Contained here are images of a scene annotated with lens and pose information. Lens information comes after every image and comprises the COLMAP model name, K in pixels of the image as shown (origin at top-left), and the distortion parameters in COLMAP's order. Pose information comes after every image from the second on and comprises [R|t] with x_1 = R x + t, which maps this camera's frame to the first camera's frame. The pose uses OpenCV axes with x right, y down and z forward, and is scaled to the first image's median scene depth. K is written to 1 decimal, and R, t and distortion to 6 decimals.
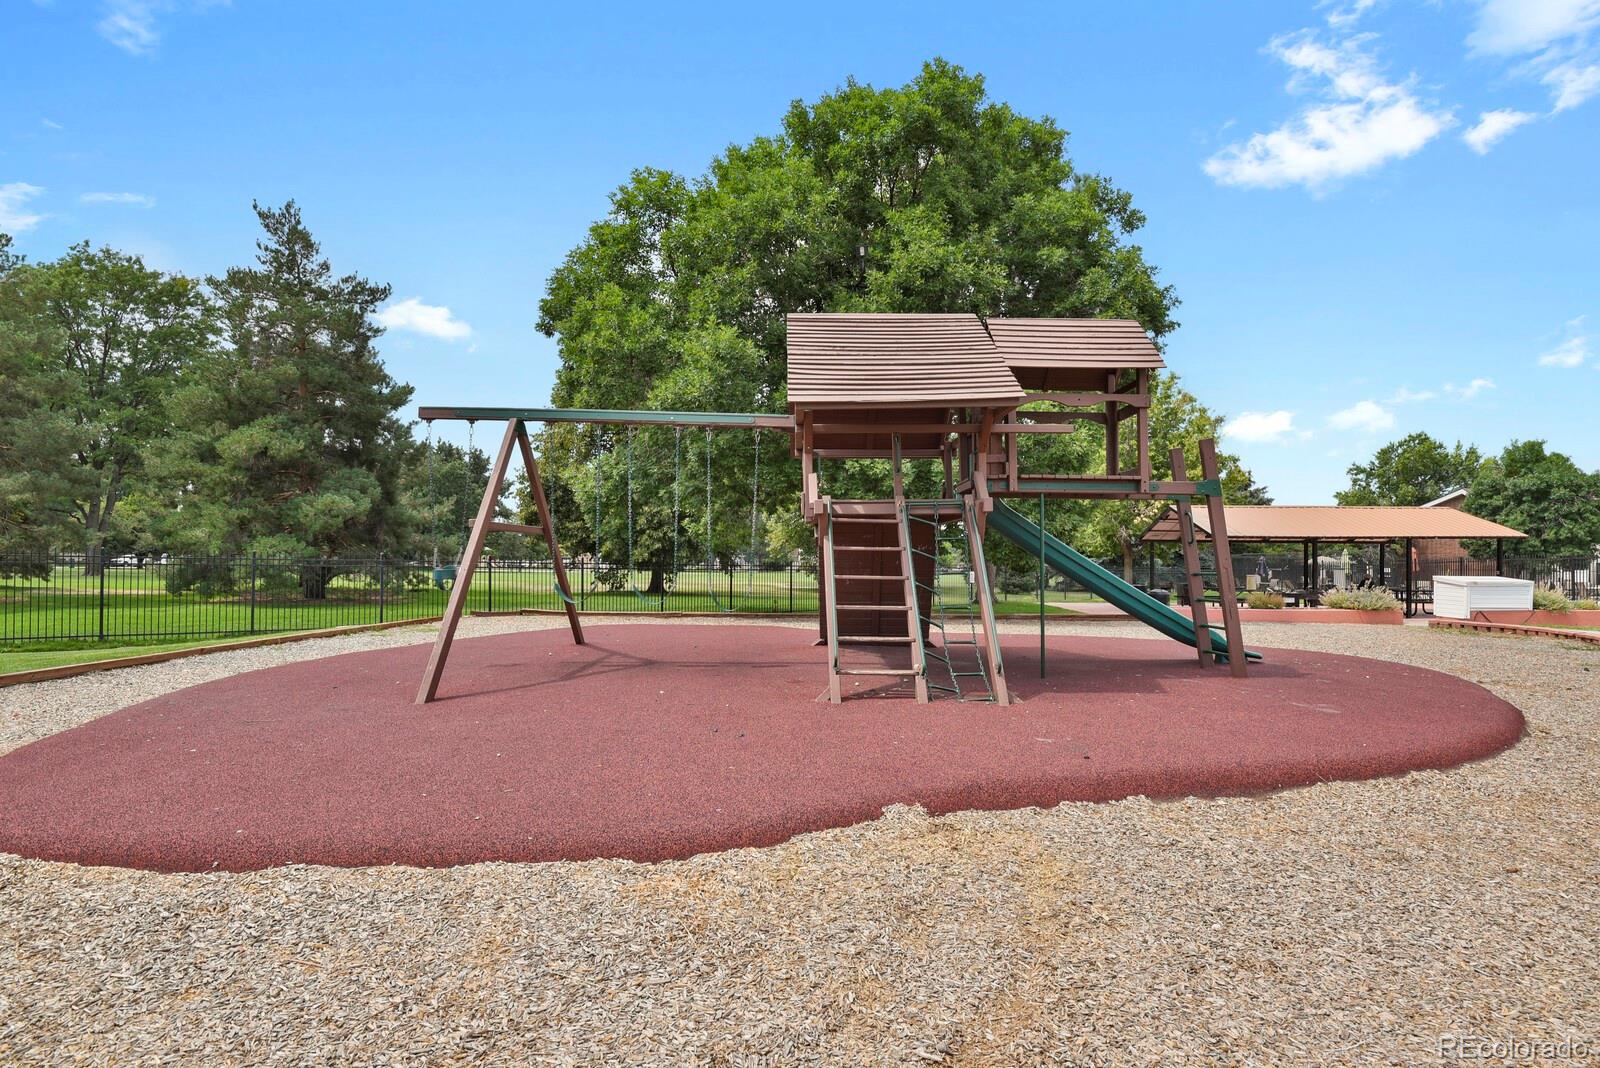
lens RADIAL K [[814.1, 0, 809.1], [0, 814.1, 536.8], [0, 0, 1]] dist [-0.004723, -0.001197]
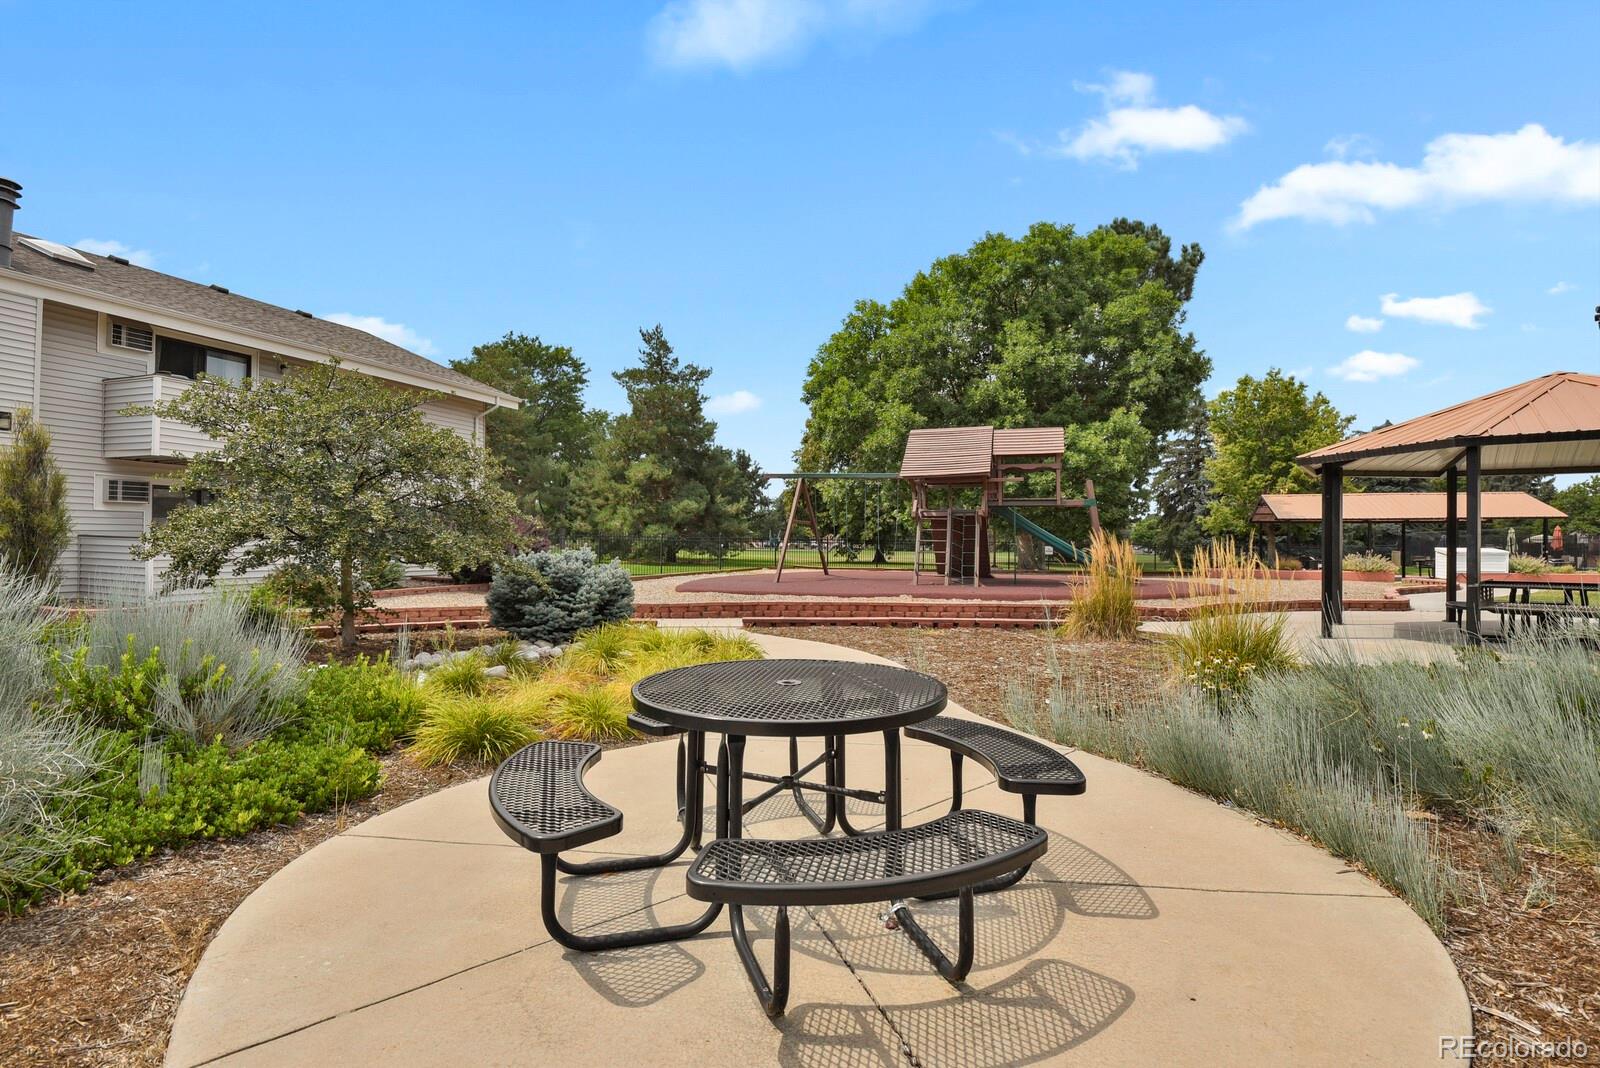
lens RADIAL K [[814.1, 0, 809.1], [0, 814.1, 536.8], [0, 0, 1]] dist [-0.004723, -0.001197]
pose [[0.956680, -0.003503, -0.291119, 0.146373], [0.009820, 0.999747, 0.020243, -0.006209], [0.290975, -0.022225, 0.956473, -0.522660]]
